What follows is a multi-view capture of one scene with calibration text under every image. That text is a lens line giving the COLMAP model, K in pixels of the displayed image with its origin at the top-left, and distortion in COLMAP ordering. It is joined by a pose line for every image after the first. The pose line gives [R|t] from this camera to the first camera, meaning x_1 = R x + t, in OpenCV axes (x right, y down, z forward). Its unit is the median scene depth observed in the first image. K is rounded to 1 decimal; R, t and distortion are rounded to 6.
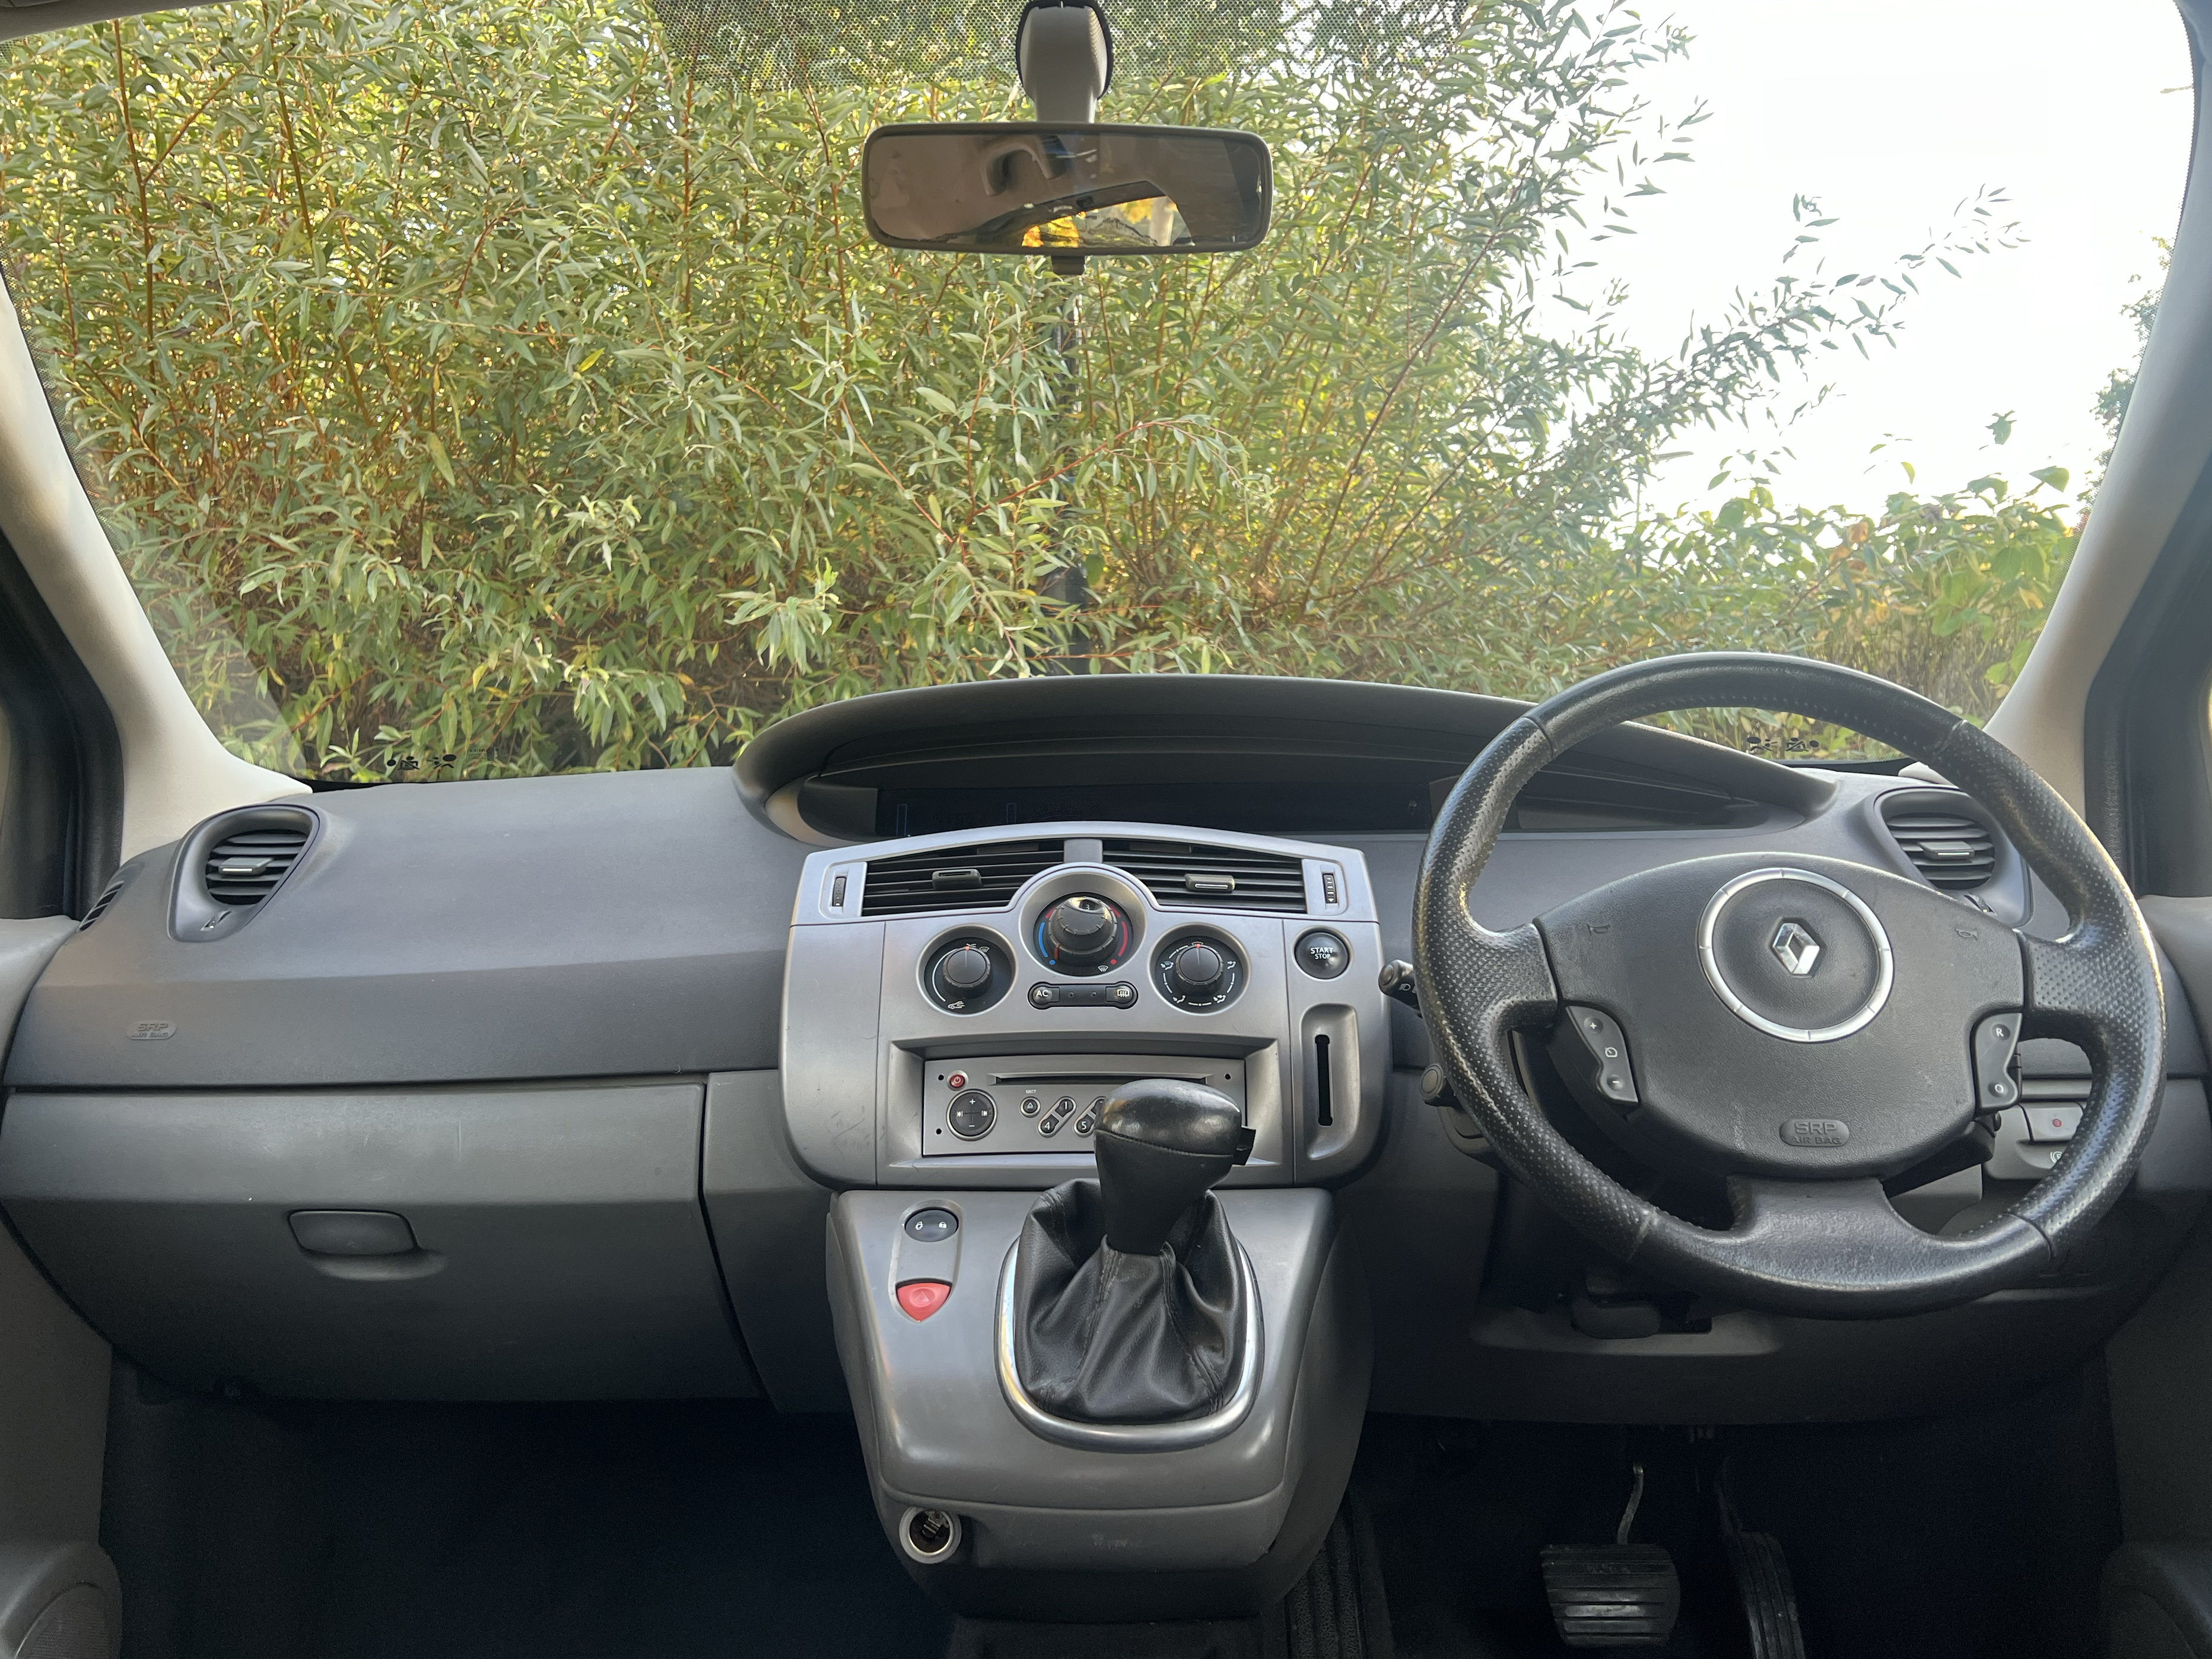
lens RADIAL K [[1647.5, 0, 1060.8], [0, 1647.5, 723.5], [0, 0, 1]] dist [0.062129, -0.093429]
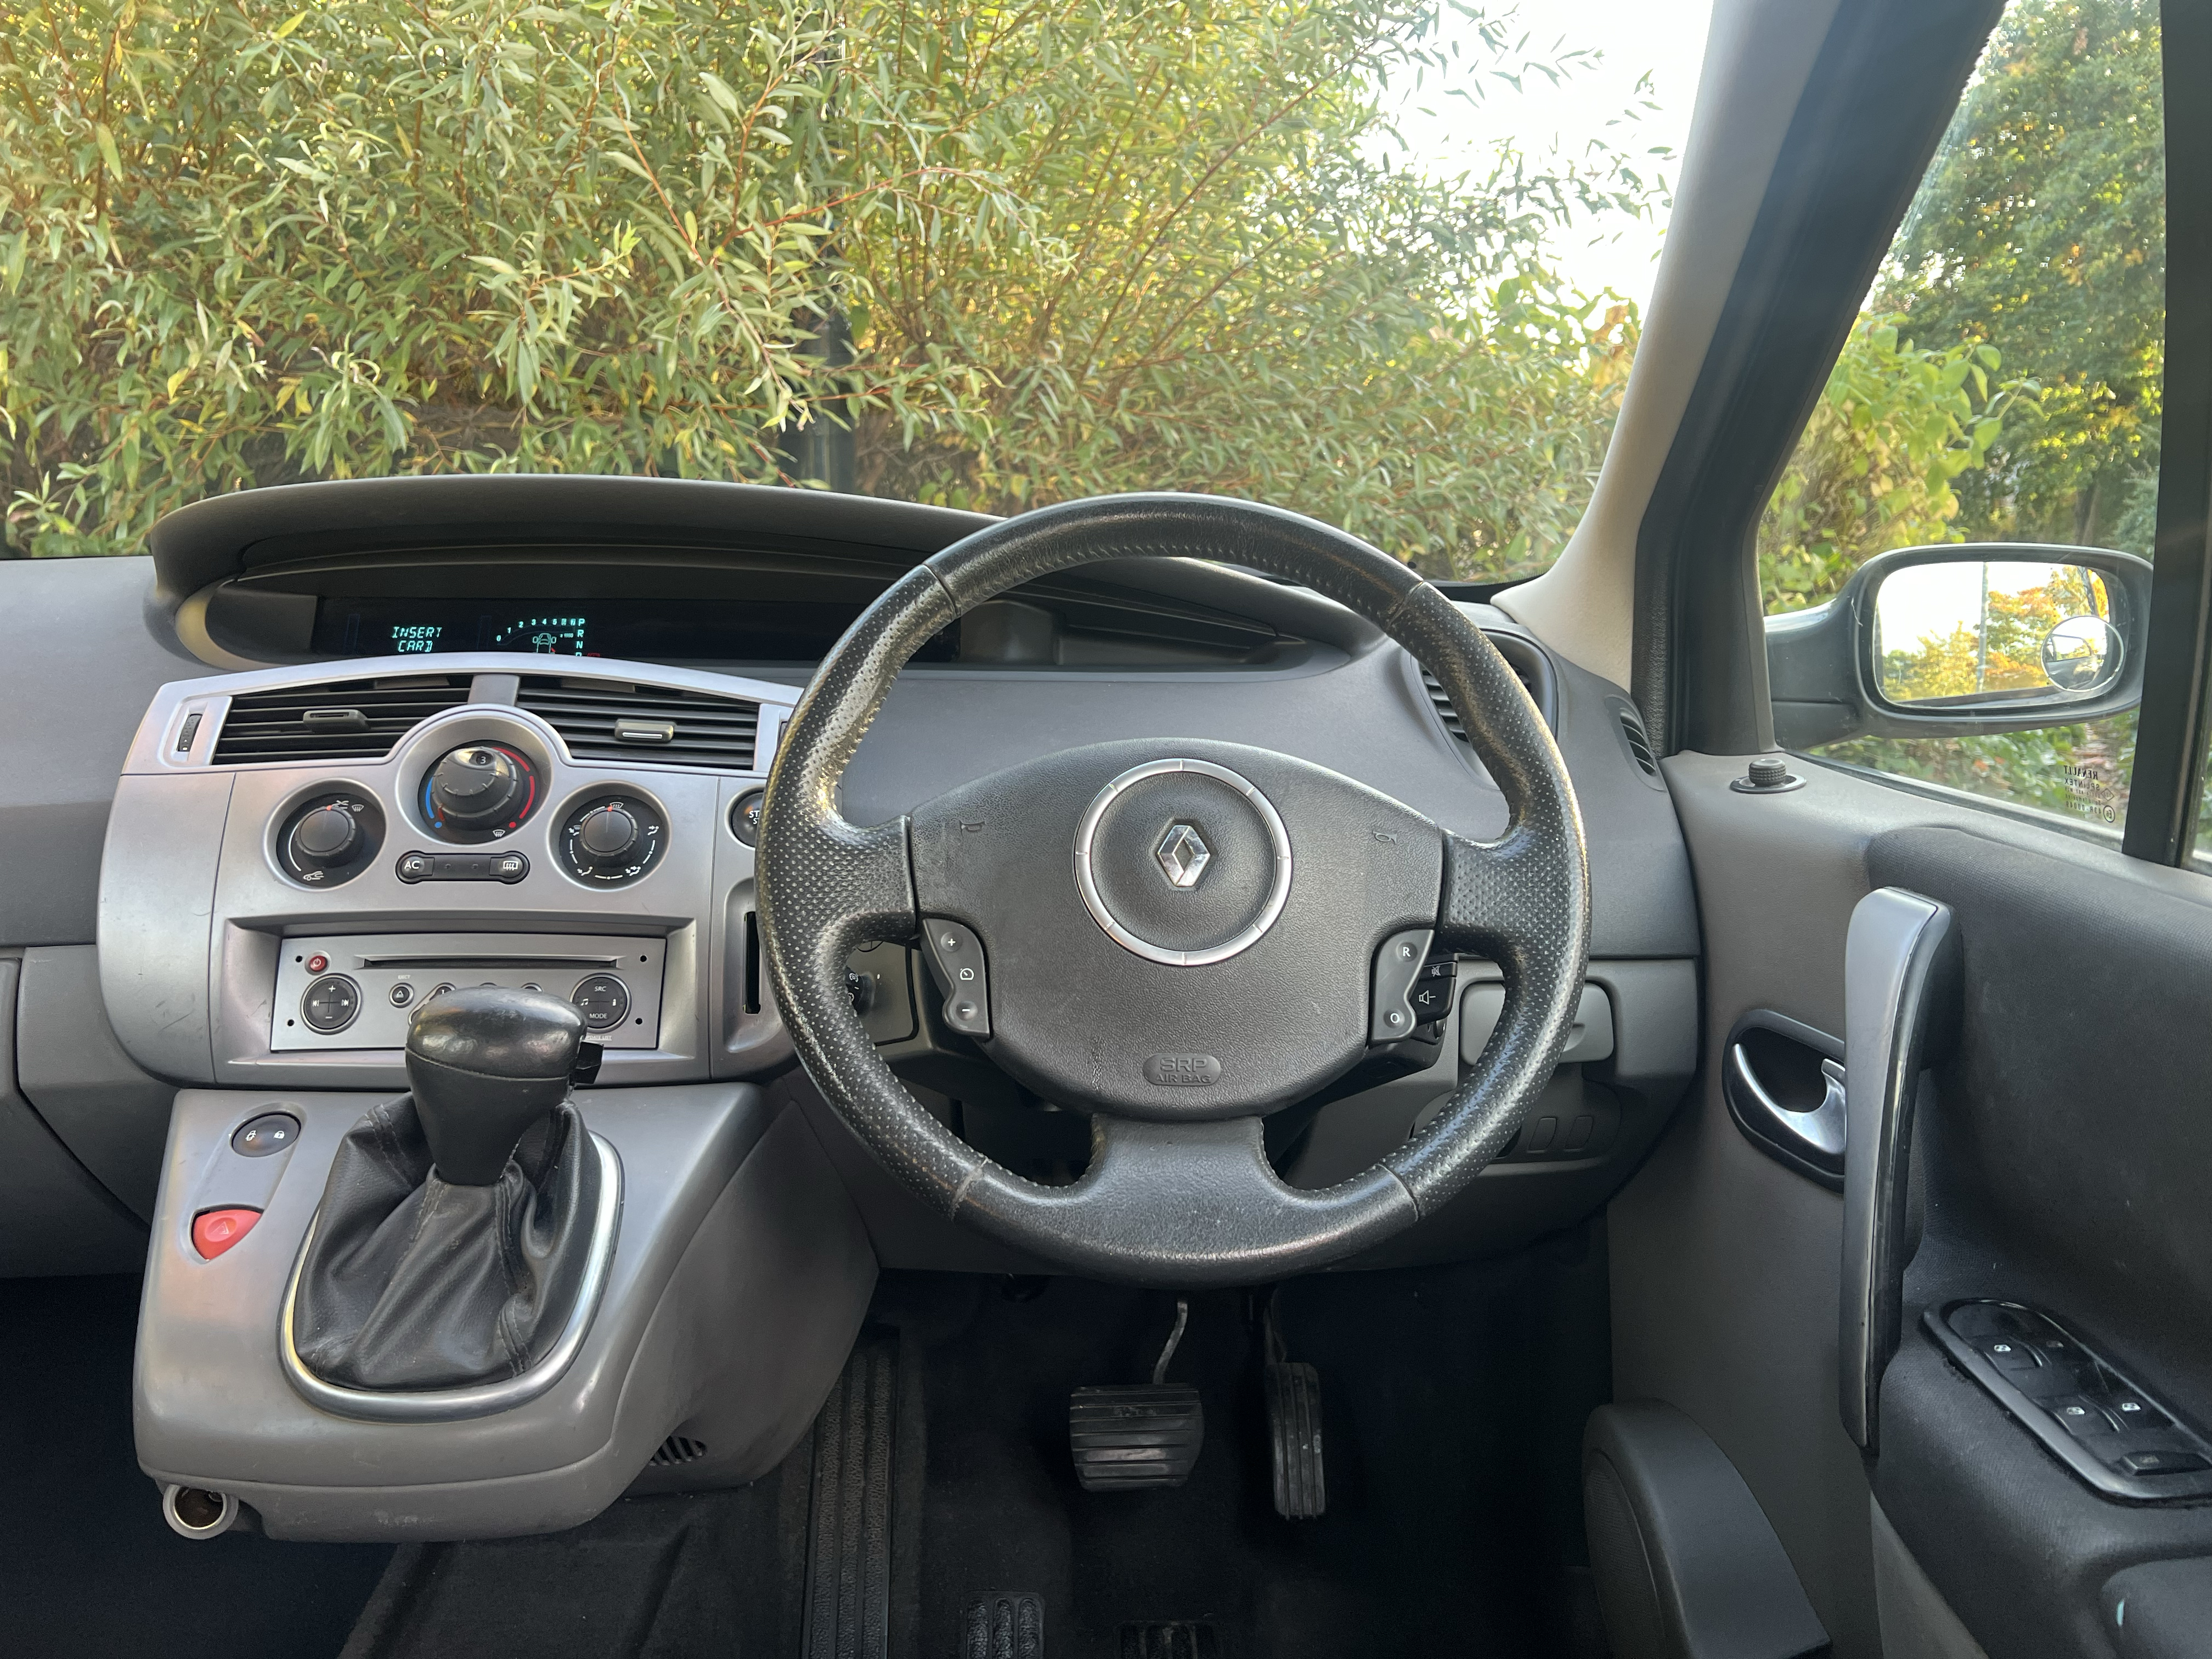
lens RADIAL K [[1647.5, 0, 1060.8], [0, 1647.5, 723.5], [0, 0, 1]] dist [0.062129, -0.093429]
pose [[0.991807, 0.014987, 0.126866, 0.205119], [-0.033296, 0.989097, 0.143451, -0.038434], [-0.123333, -0.146499, 0.981492, 0.142320]]
